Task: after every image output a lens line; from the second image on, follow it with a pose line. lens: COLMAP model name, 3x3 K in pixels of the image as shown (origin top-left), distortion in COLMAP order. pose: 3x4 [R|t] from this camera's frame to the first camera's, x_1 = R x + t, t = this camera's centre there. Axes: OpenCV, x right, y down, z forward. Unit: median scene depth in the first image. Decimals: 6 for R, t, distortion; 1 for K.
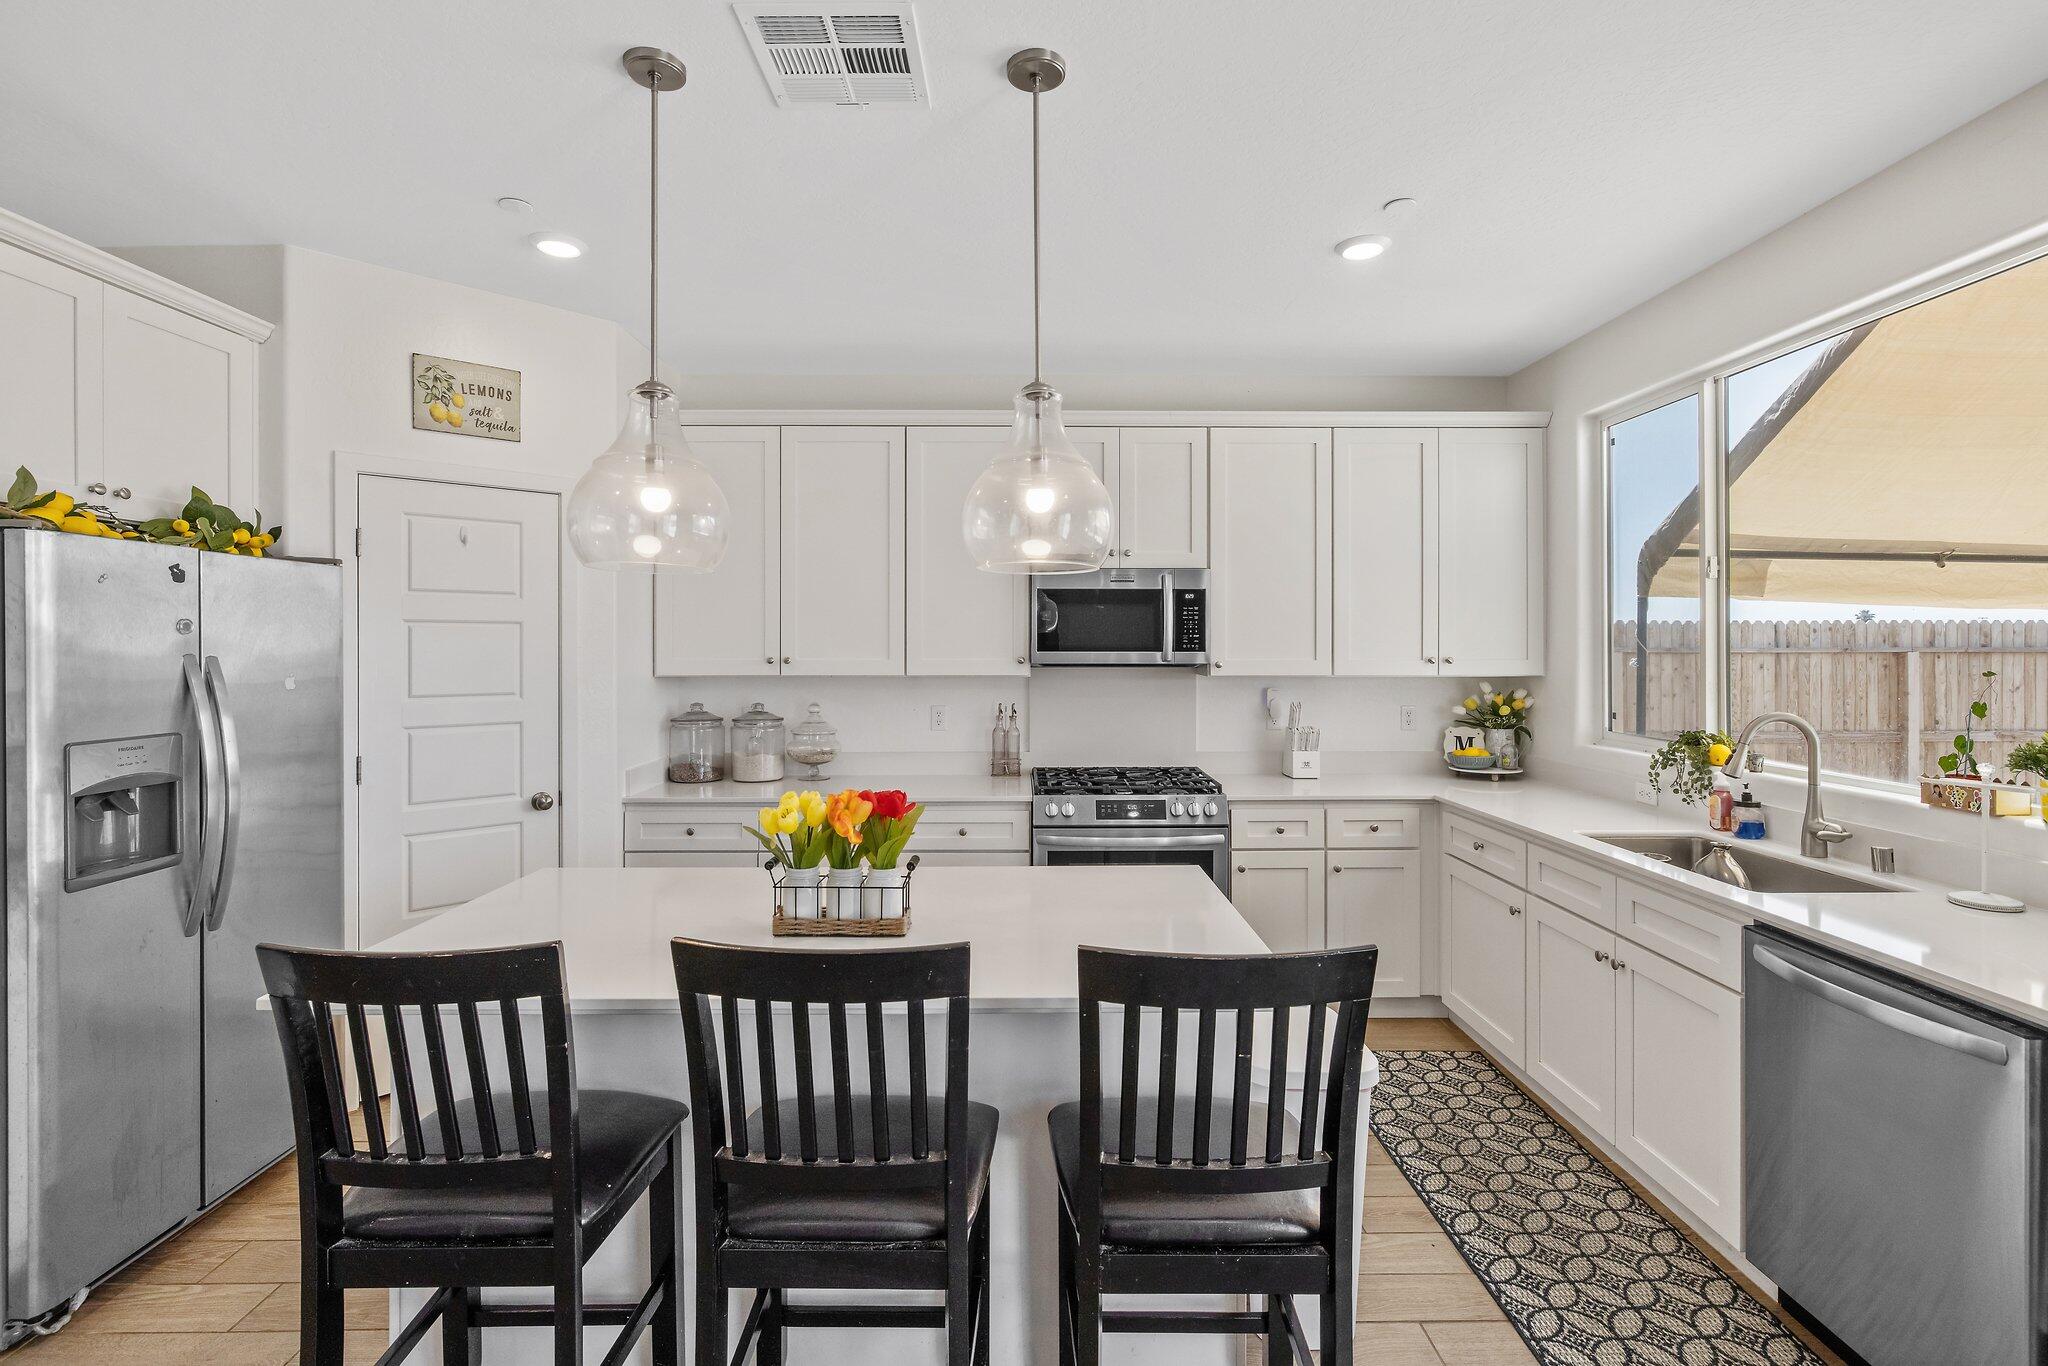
lens RADIAL K [[934.5, 0, 1027.2], [0, 934.5, 650.5], [0, 0, 1]] dist [-0.006206, 0.001254]
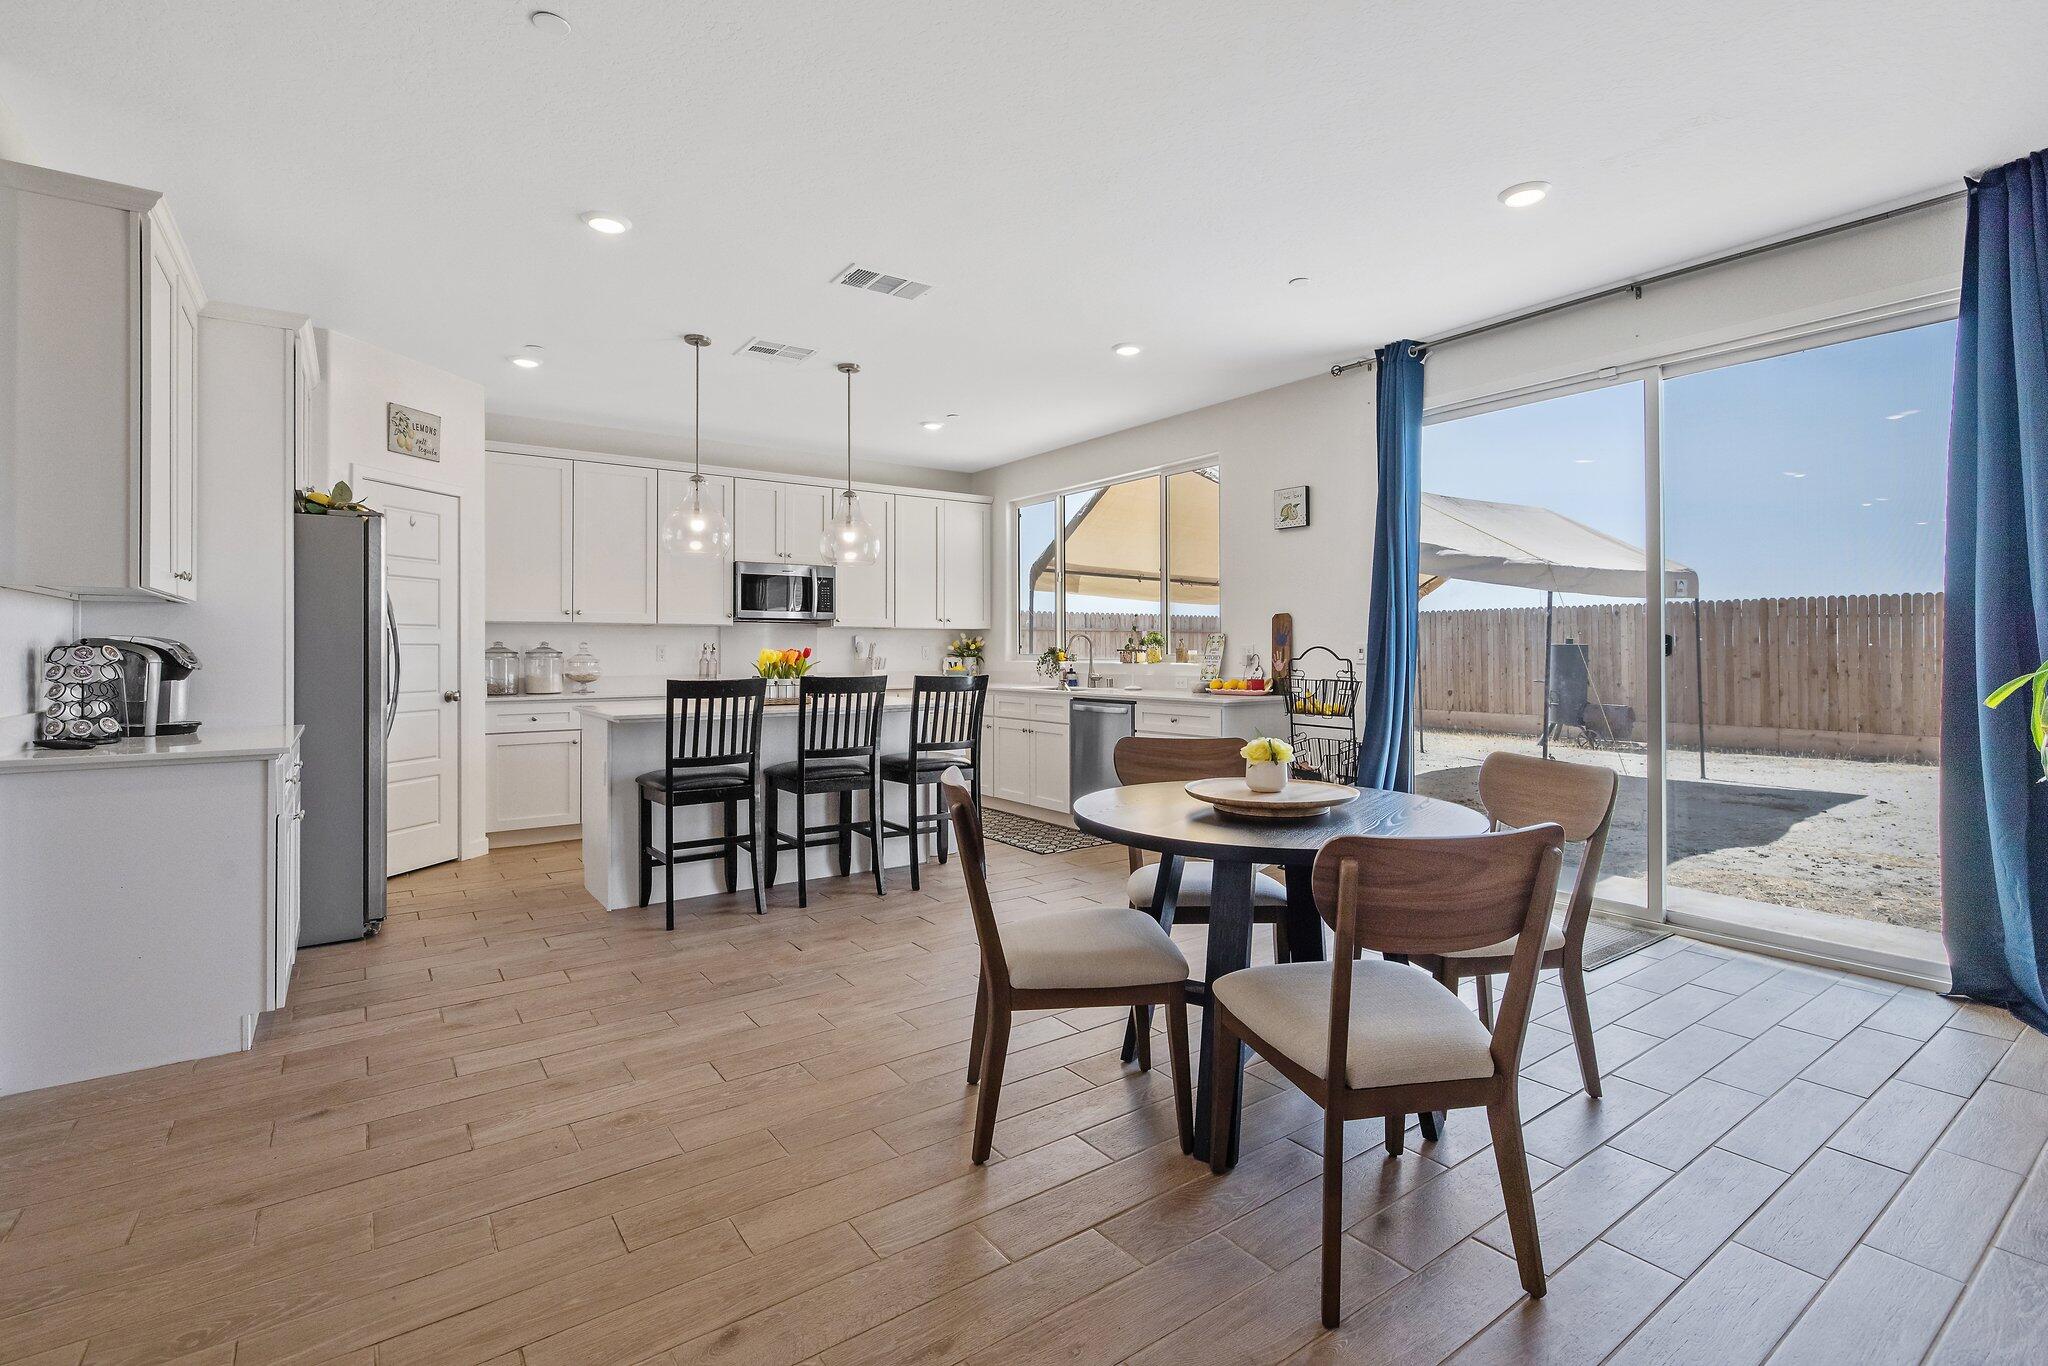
lens RADIAL K [[934.5, 0, 1010.1], [0, 934.5, 669.1], [0, 0, 1]] dist [-0.006206, 0.001254]
pose [[0.830714, -0.010776, 0.556595, -0.569640], [0.000312, 0.999821, 0.018891, 0.082144], [-0.556699, -0.015520, 0.830569, -0.744002]]
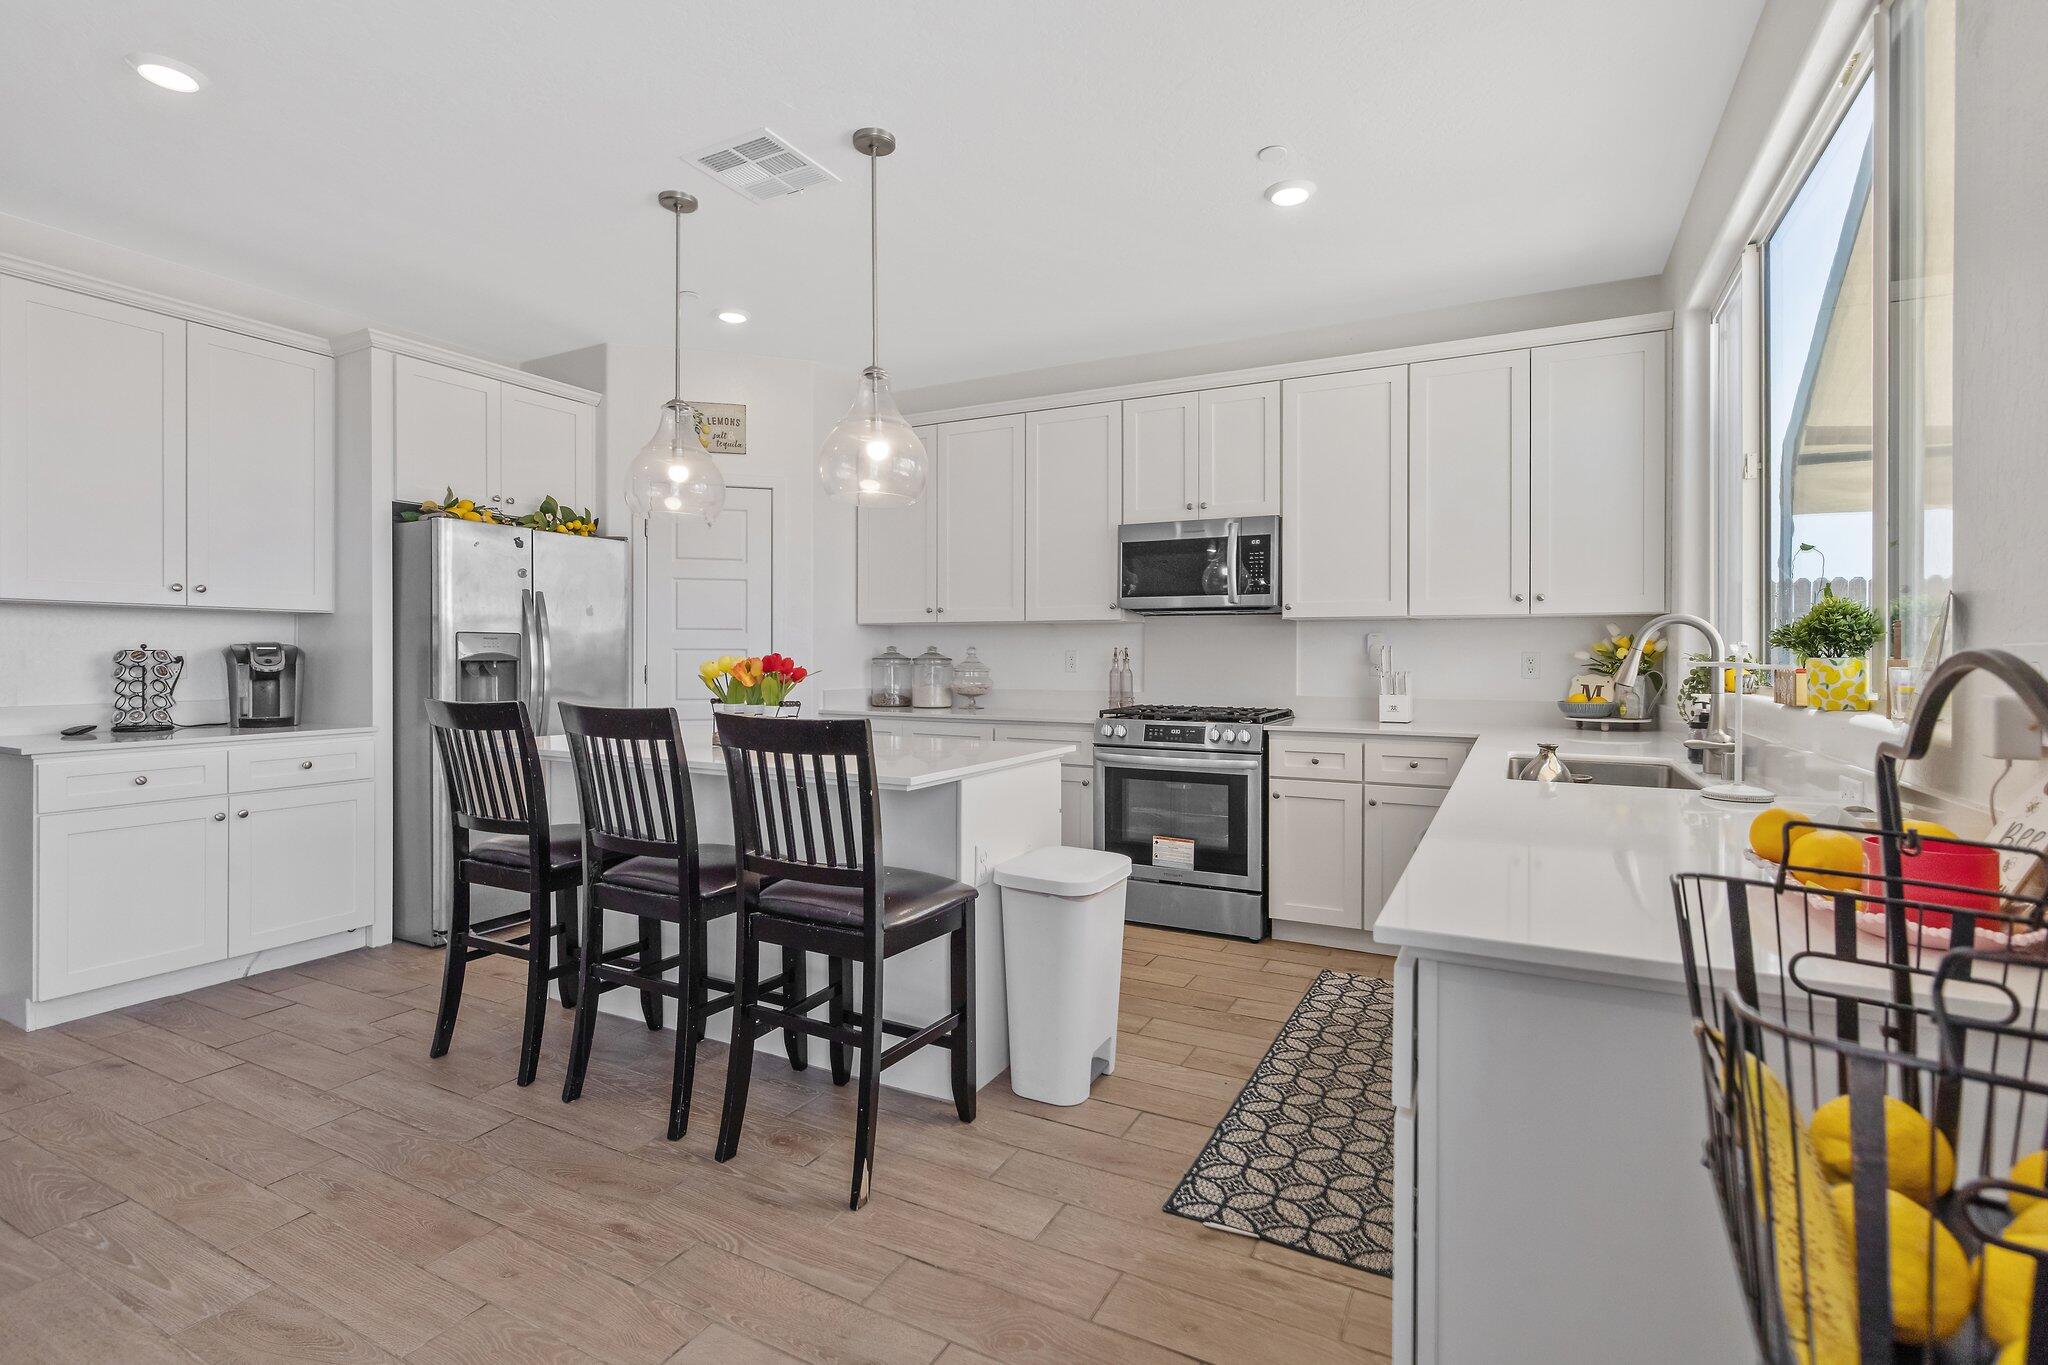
lens RADIAL K [[934.5, 0, 1017.7], [0, 934.5, 666.3], [0, 0, 1]] dist [-0.006206, 0.001254]
pose [[0.881714, 0.010900, -0.471658, 0.467825], [-0.006338, 0.999917, 0.011261, 0.077833], [0.471741, -0.006939, 0.881710, -0.069707]]
